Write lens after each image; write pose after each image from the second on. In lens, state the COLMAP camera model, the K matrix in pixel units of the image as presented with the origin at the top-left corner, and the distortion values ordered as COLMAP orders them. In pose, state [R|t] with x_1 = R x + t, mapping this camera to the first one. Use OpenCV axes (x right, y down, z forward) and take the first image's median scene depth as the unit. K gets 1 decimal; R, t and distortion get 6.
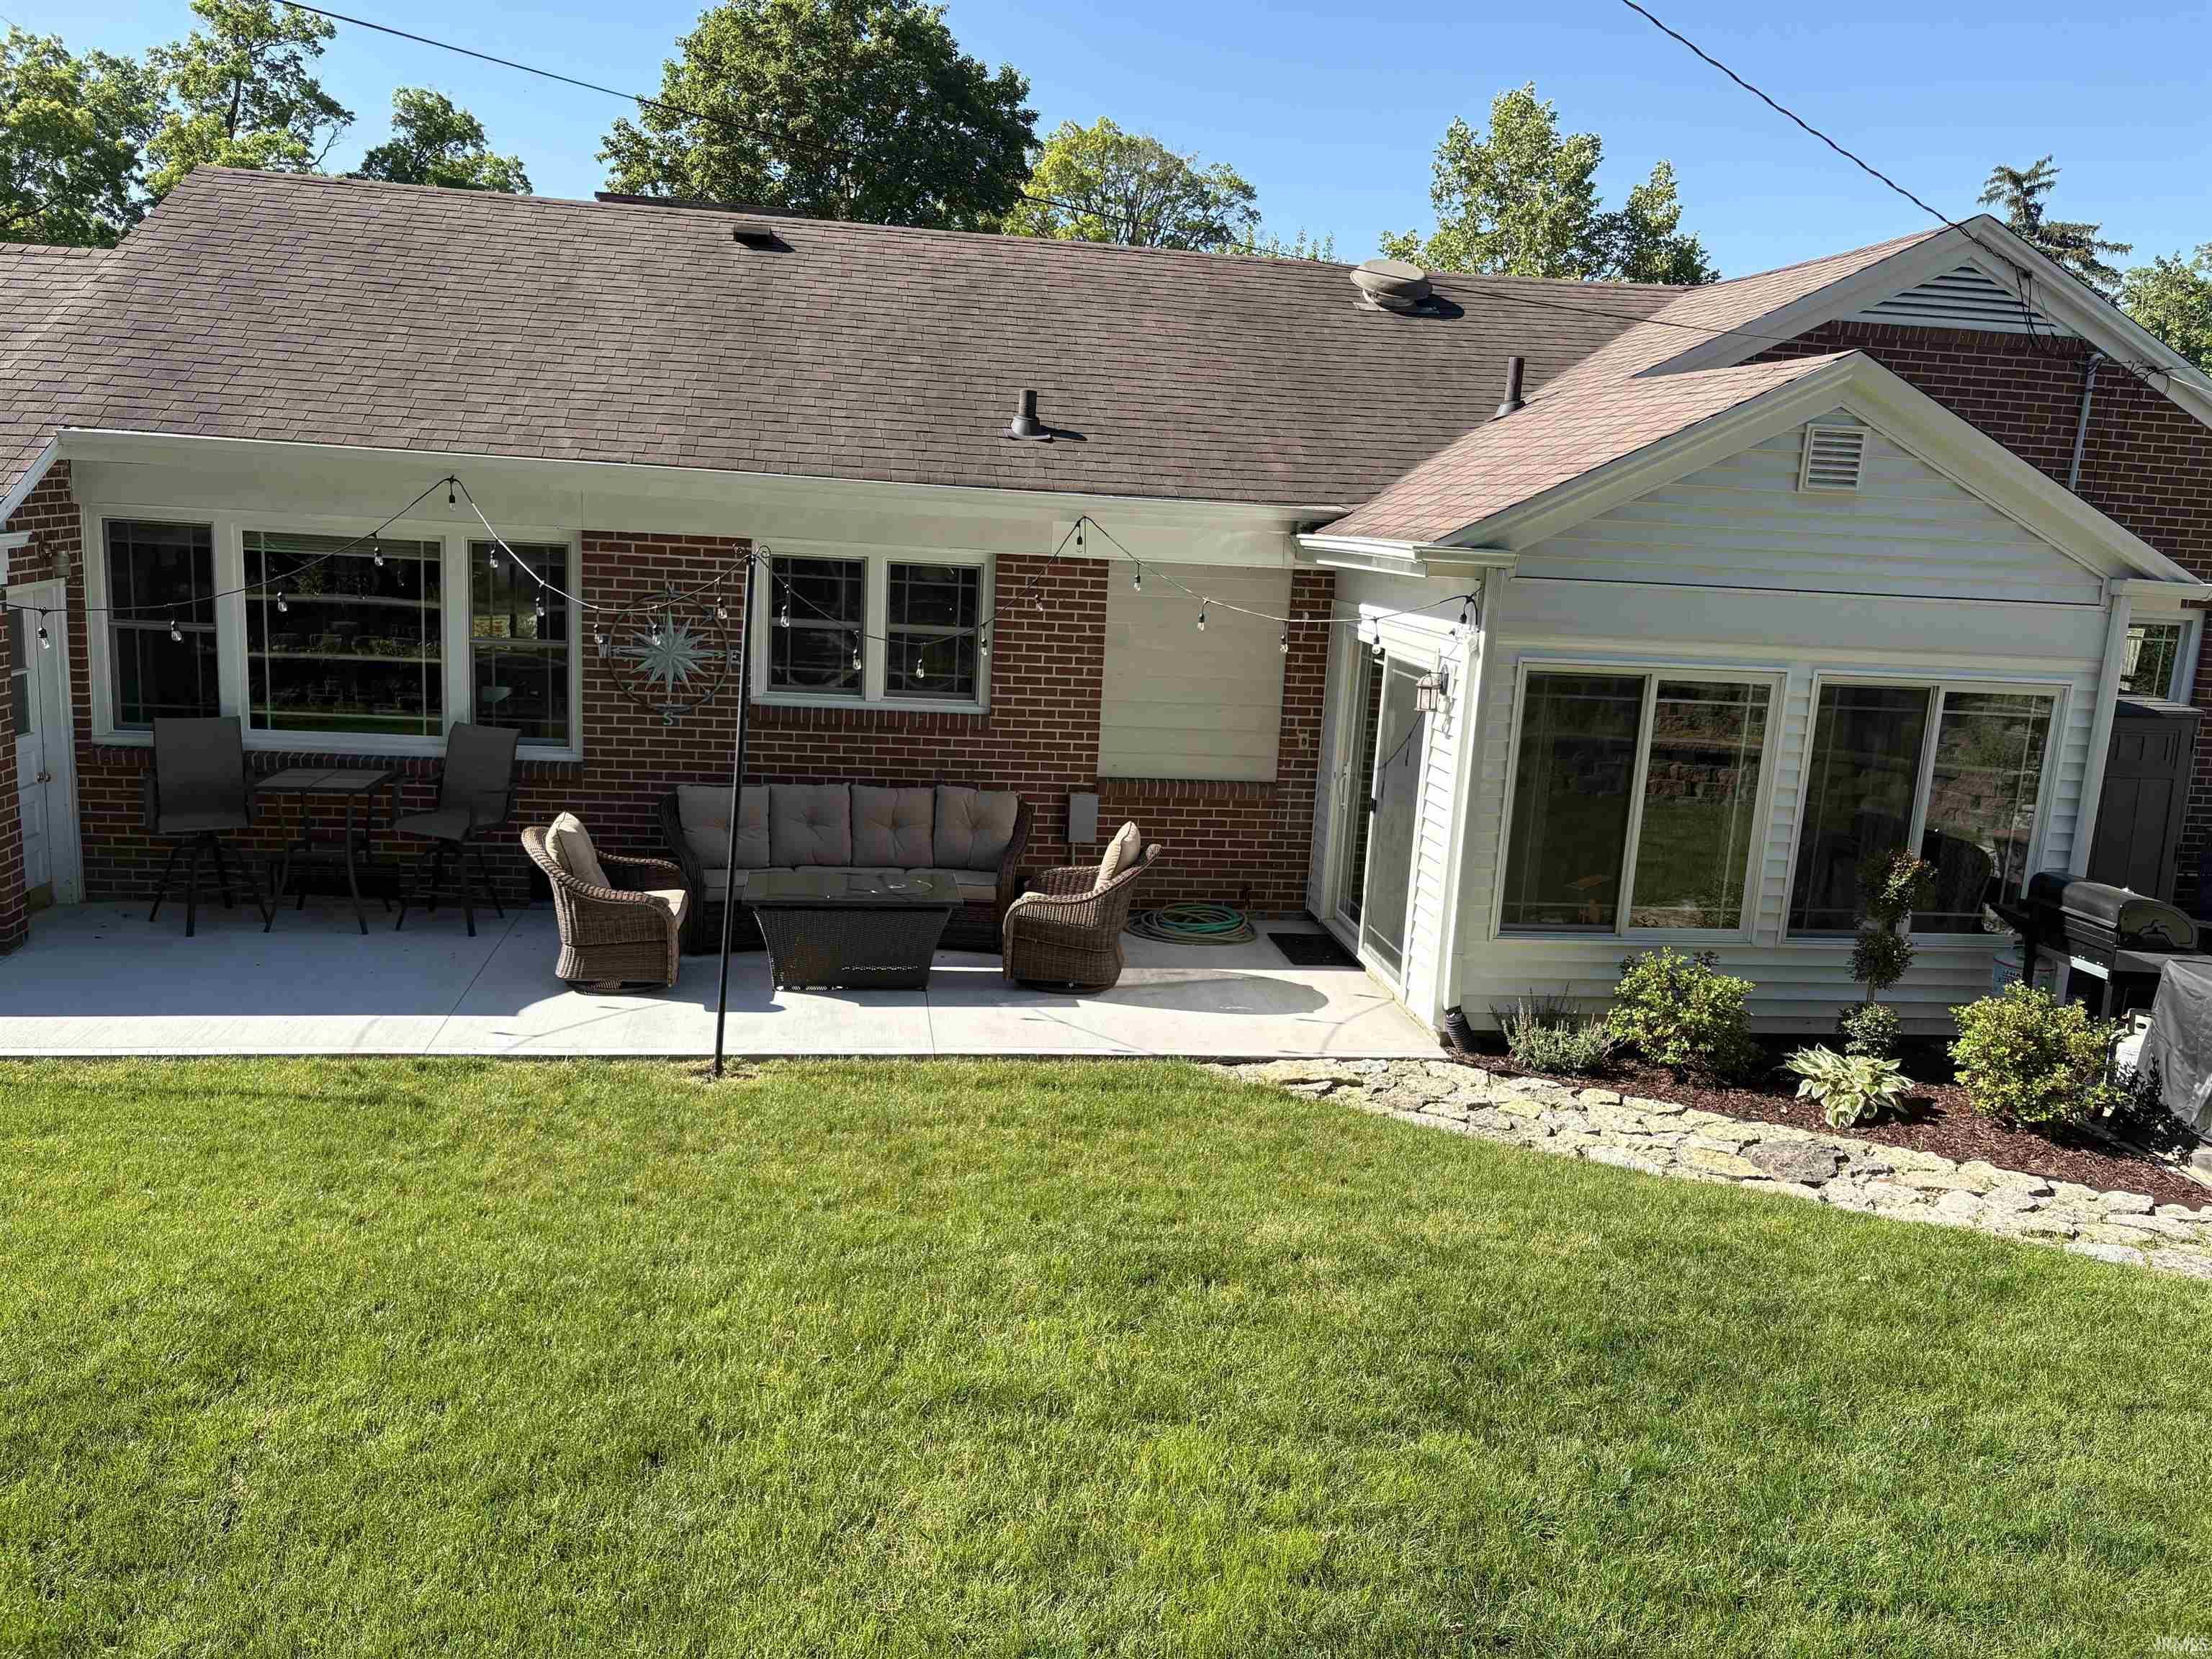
lens RADIAL K [[1661.4, 0, 1102.1], [0, 1661.4, 834.2], [0, 0, 1]] dist [0.052721, -0.059048]
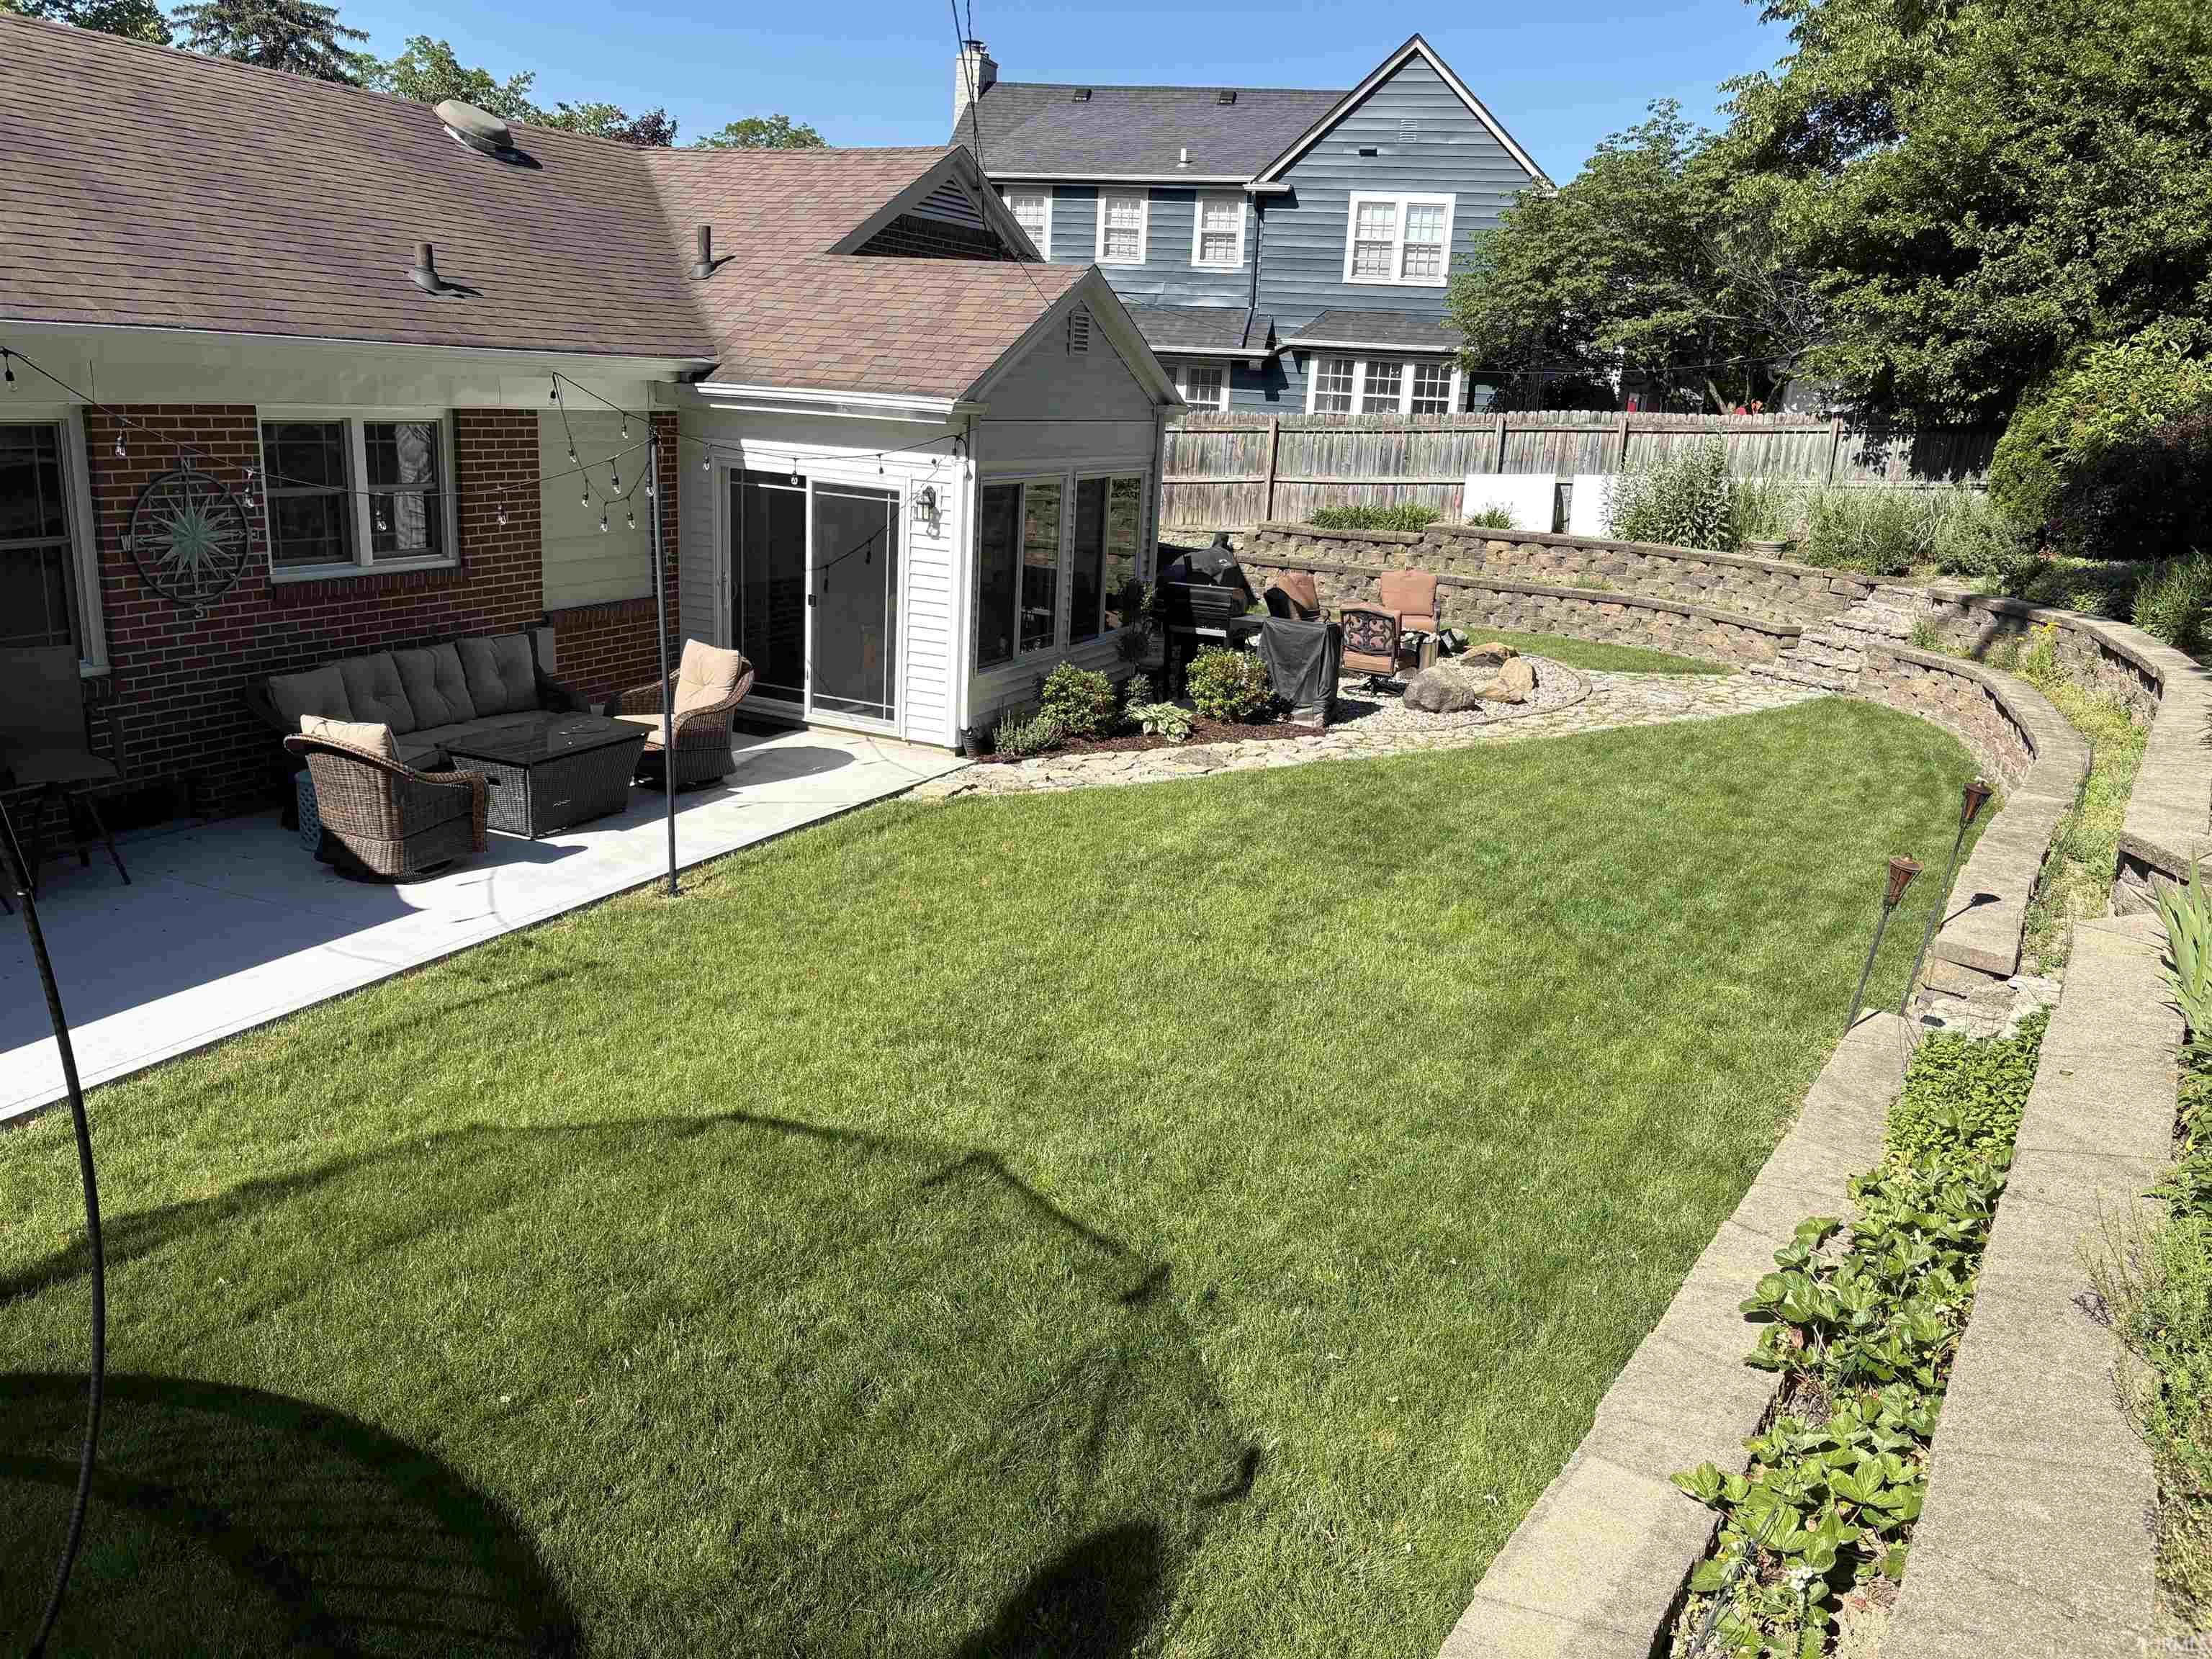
lens RADIAL K [[1661.4, 0, 1127.0], [0, 1661.4, 823.3], [0, 0, 1]] dist [0.052721, -0.059048]
pose [[0.541893, -0.242647, 0.804658, -0.844764], [0.140092, 0.970100, 0.198192, -0.075921], [-0.828690, 0.005328, 0.559683, 0.079779]]
